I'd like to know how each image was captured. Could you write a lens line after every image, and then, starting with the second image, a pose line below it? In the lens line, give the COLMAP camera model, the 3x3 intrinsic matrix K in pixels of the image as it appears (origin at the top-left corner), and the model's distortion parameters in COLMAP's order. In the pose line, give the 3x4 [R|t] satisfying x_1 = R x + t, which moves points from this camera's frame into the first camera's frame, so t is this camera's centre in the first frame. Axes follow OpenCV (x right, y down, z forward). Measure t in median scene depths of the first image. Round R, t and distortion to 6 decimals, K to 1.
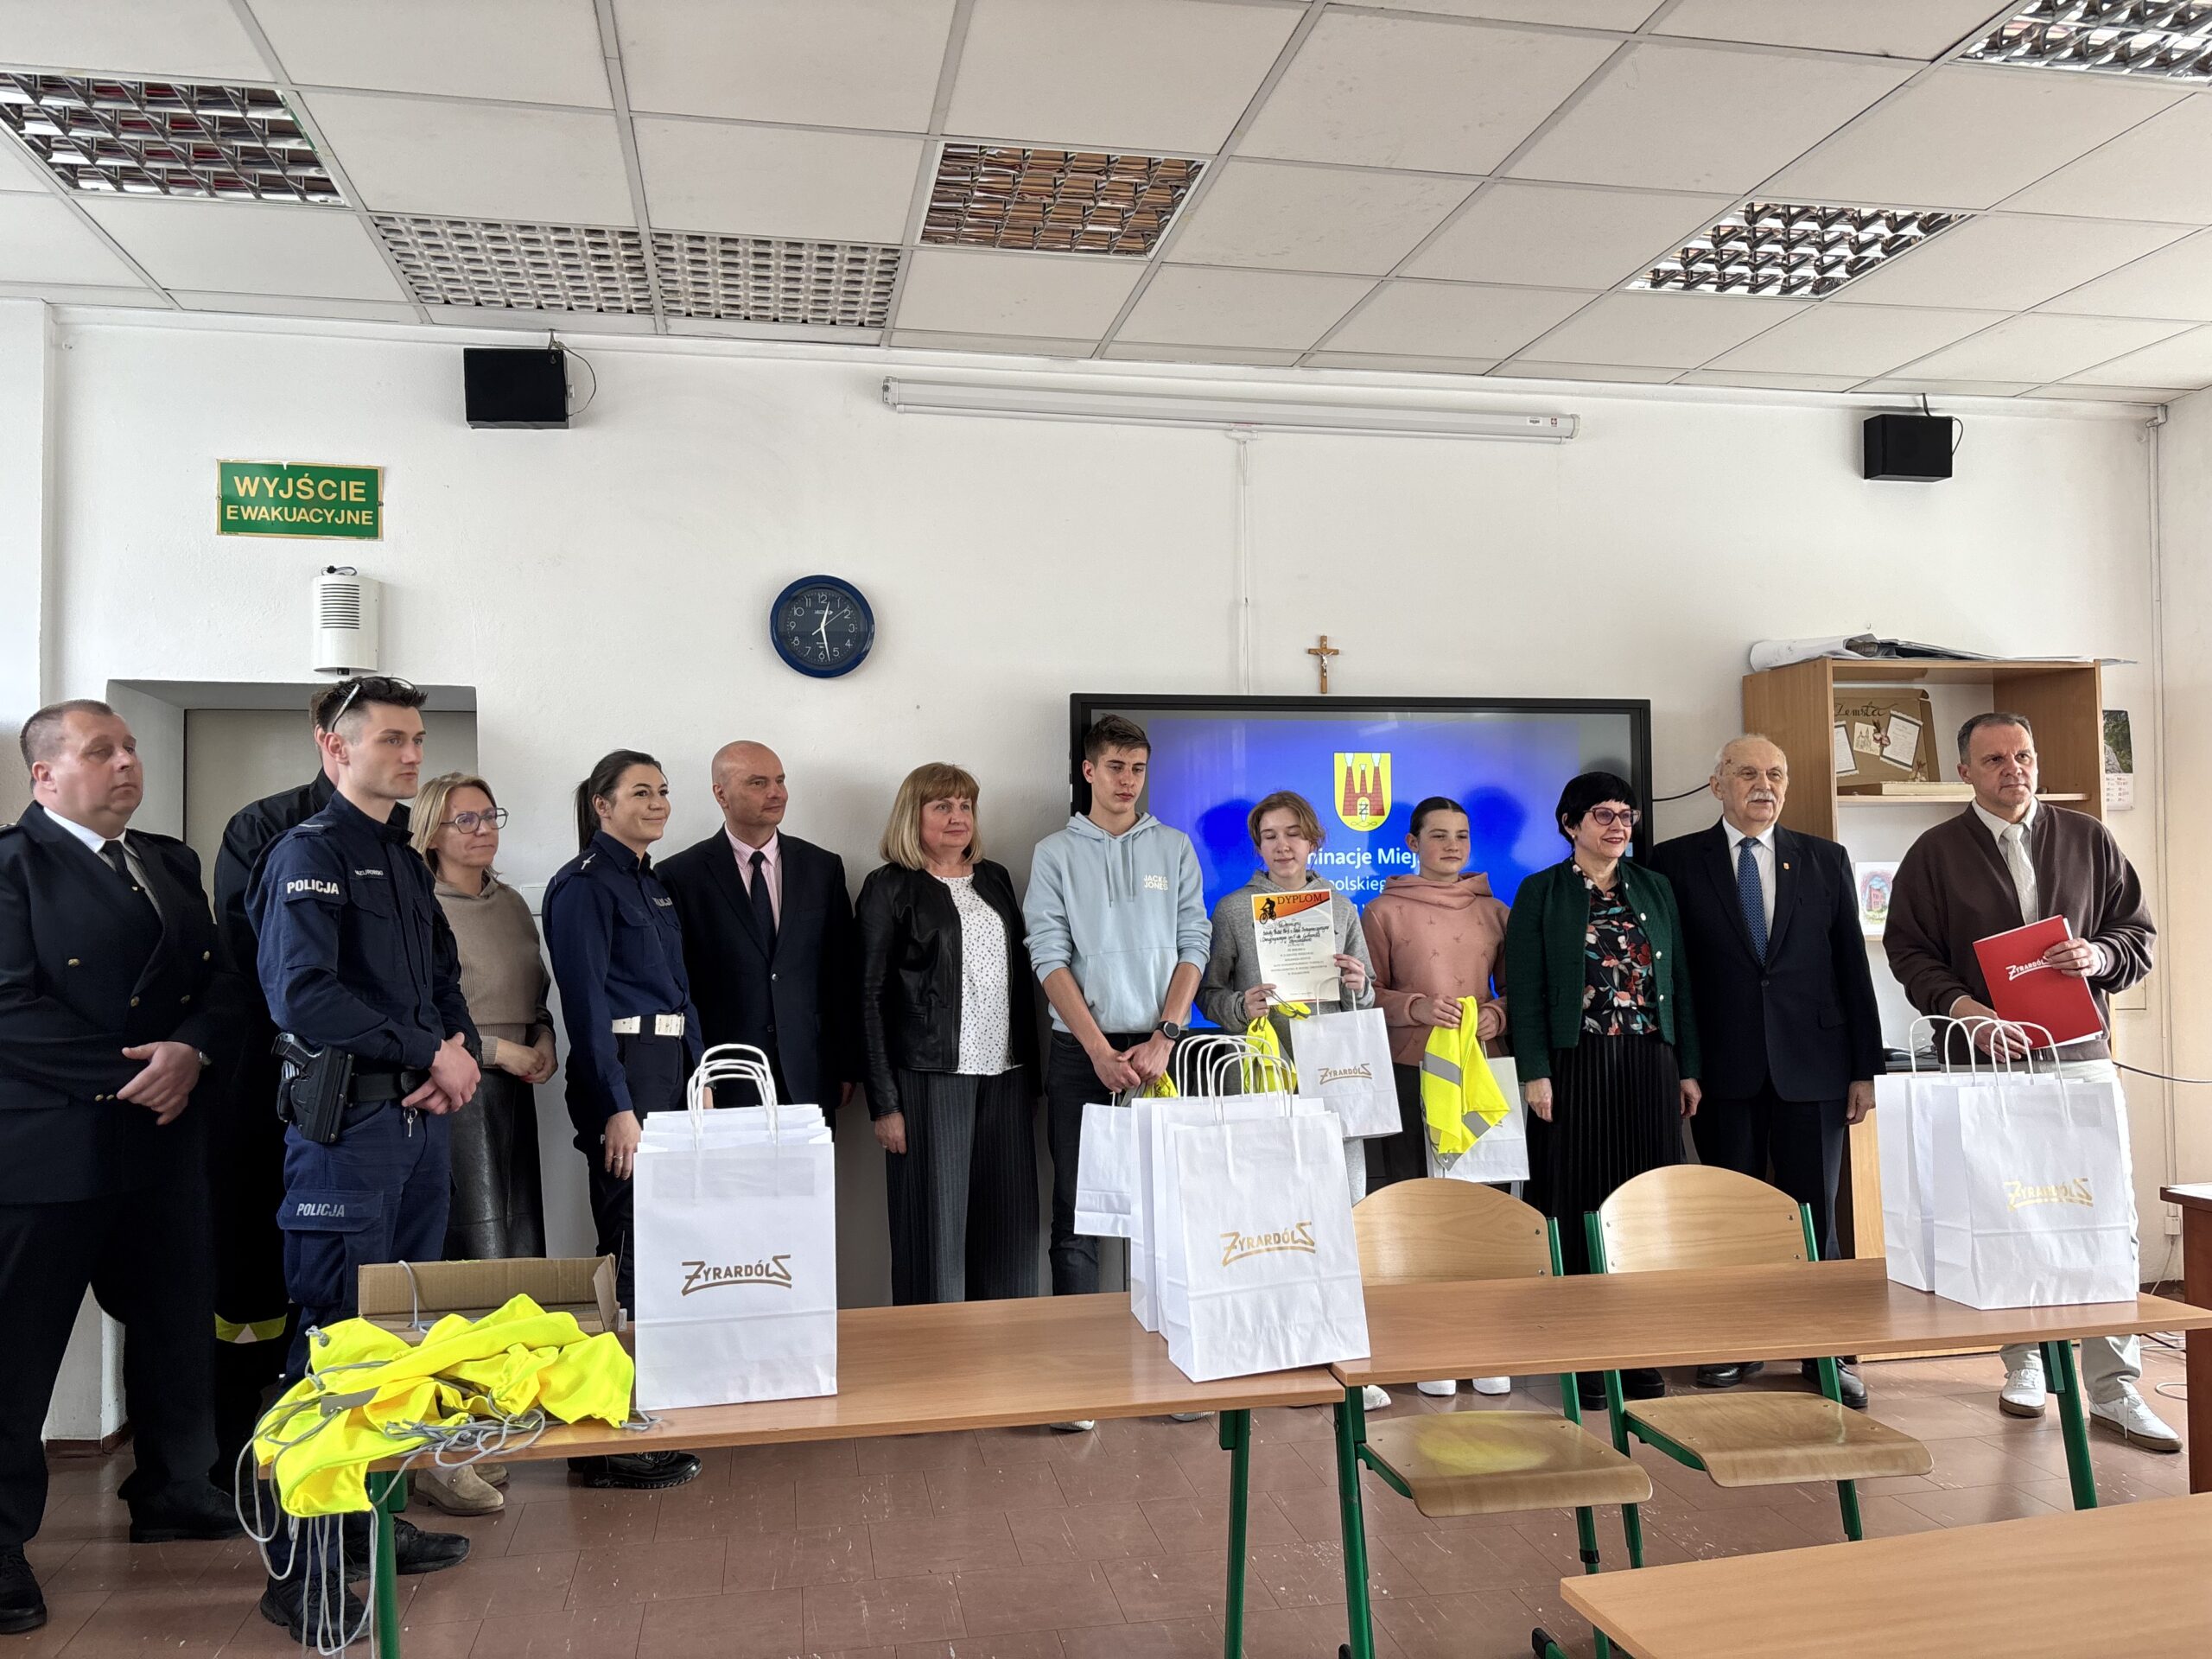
lens RADIAL K [[1684.4, 0, 1099.0], [0, 1684.4, 820.1], [0, 0, 1]] dist [0.023793, -0.006851]
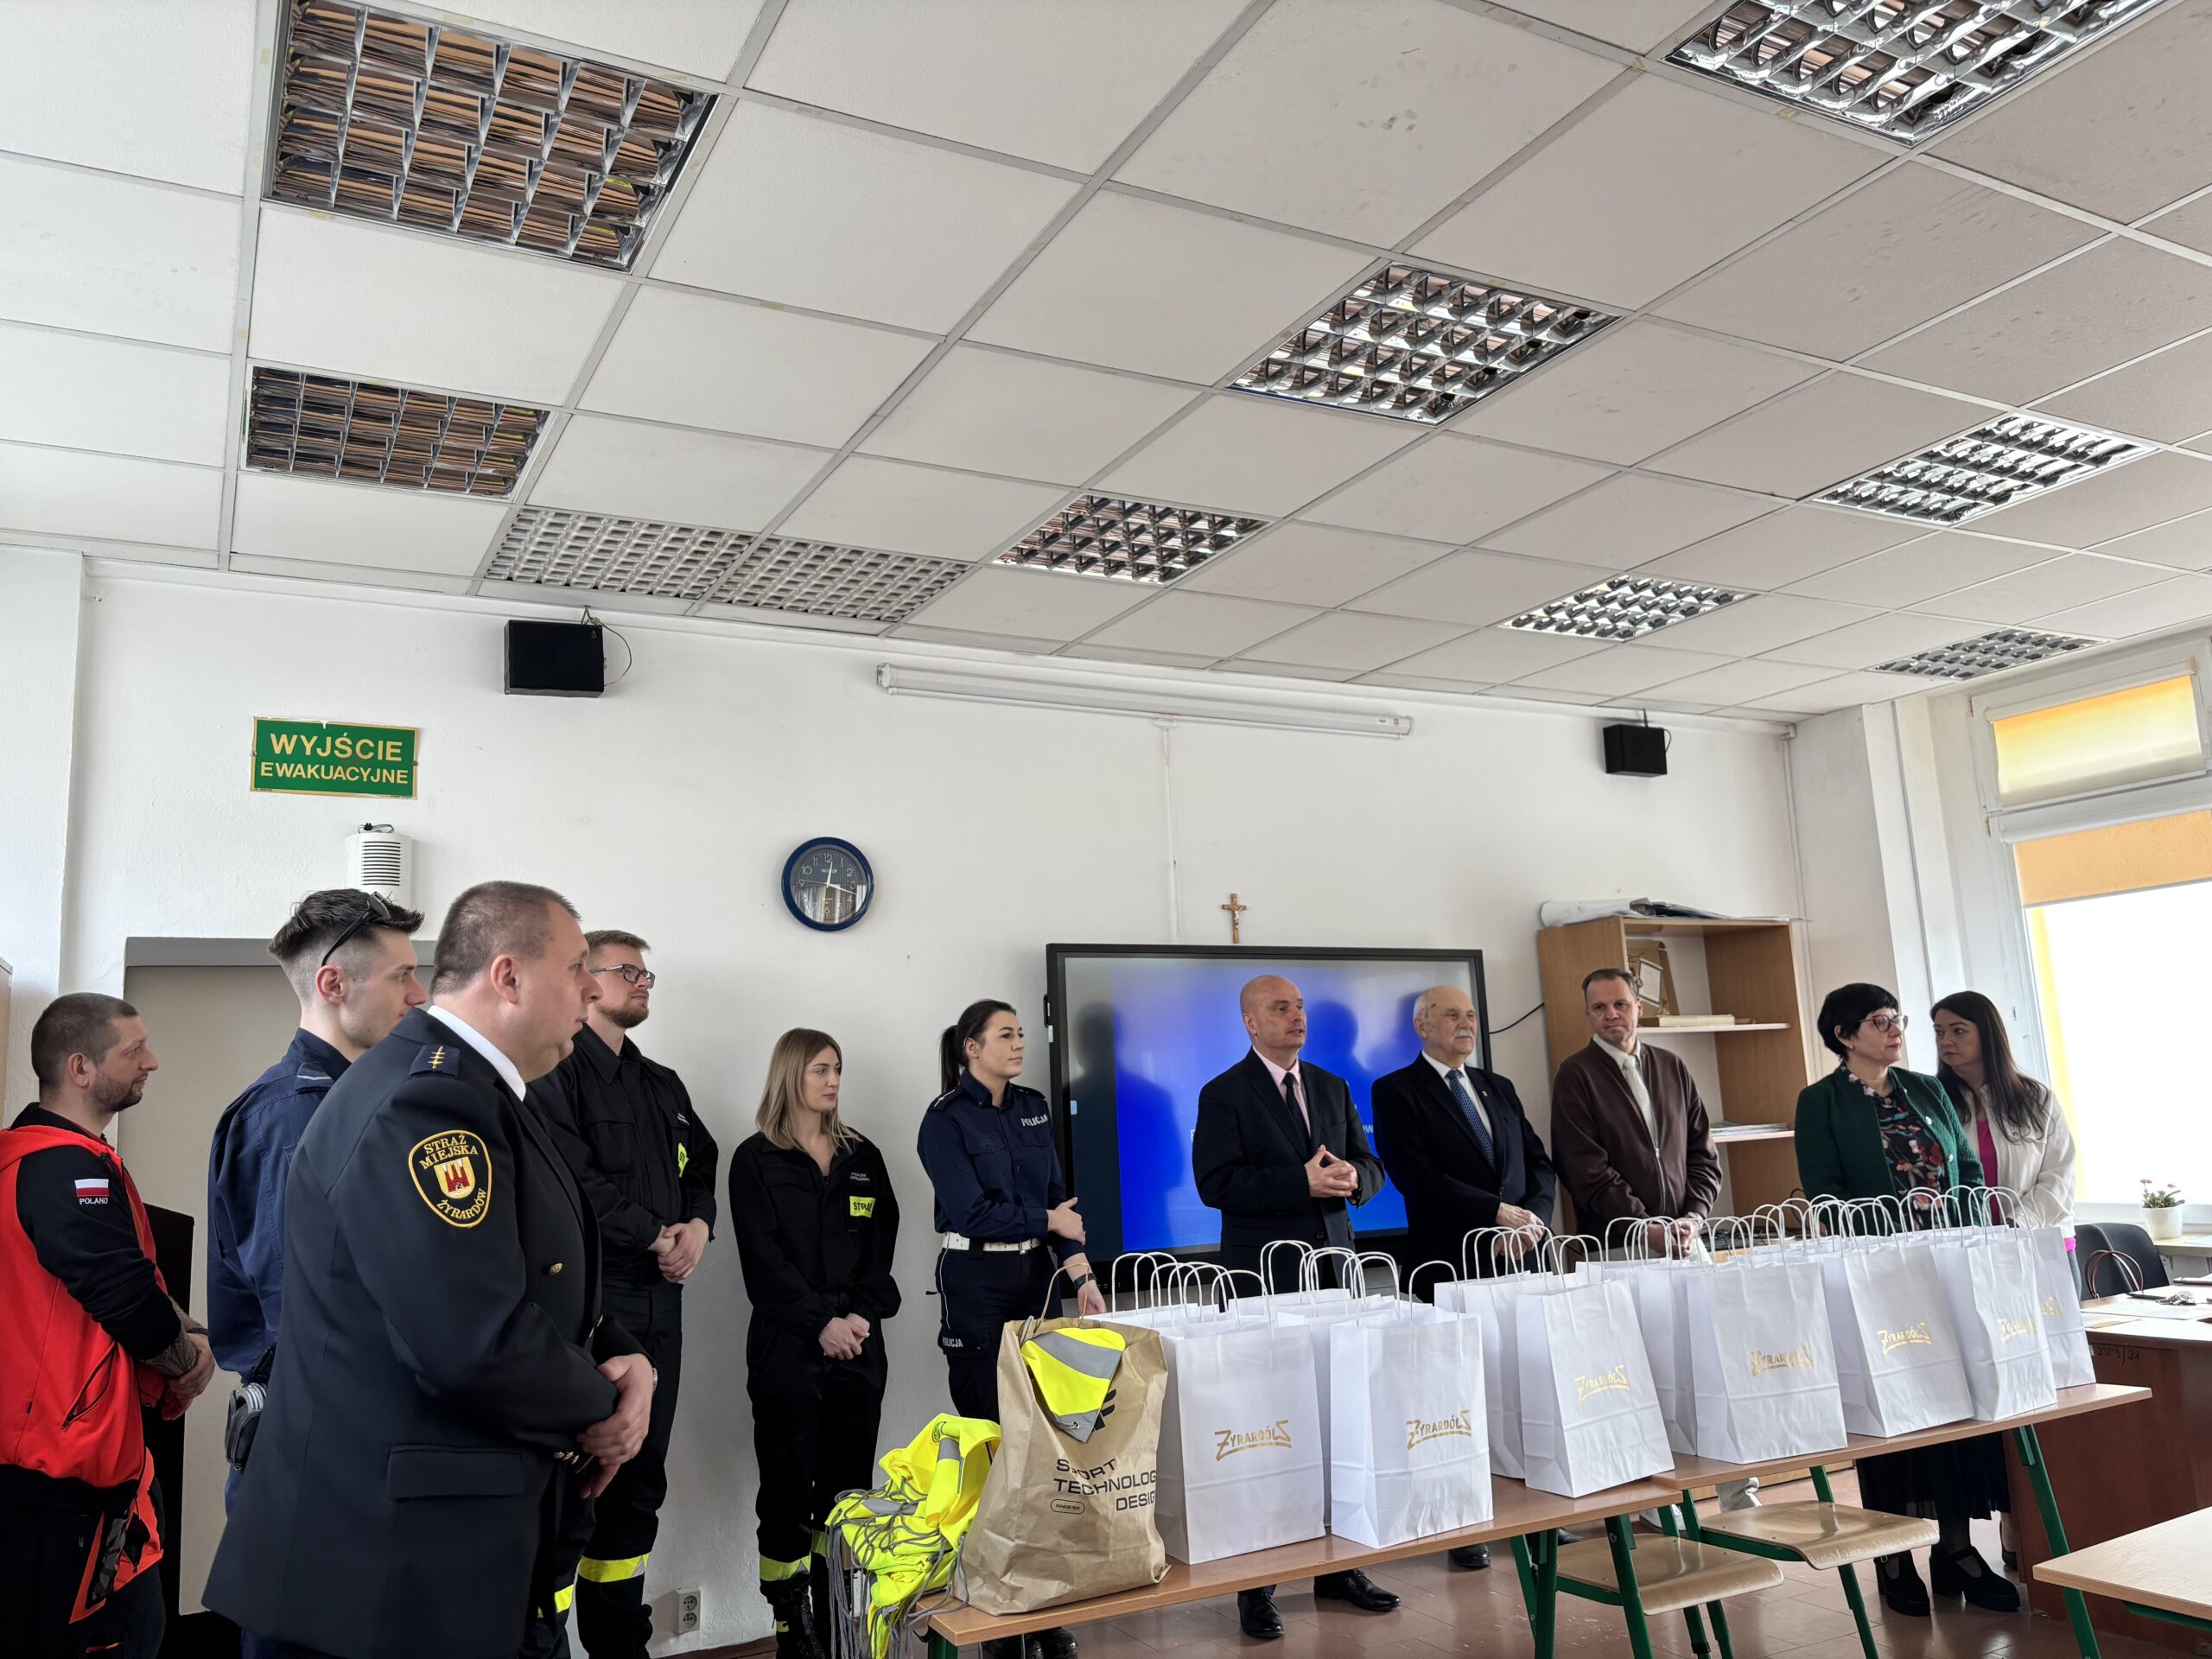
lens RADIAL K [[1682.0, 0, 1106.0], [0, 1682.0, 829.5], [0, 0, 1]] dist [0.024846, -0.005079]
pose [[0.954838, 0.018167, 0.296571, -0.334124], [0.022599, 0.990798, -0.133452, -0.002247], [-0.296266, 0.134127, 0.945641, -0.082822]]
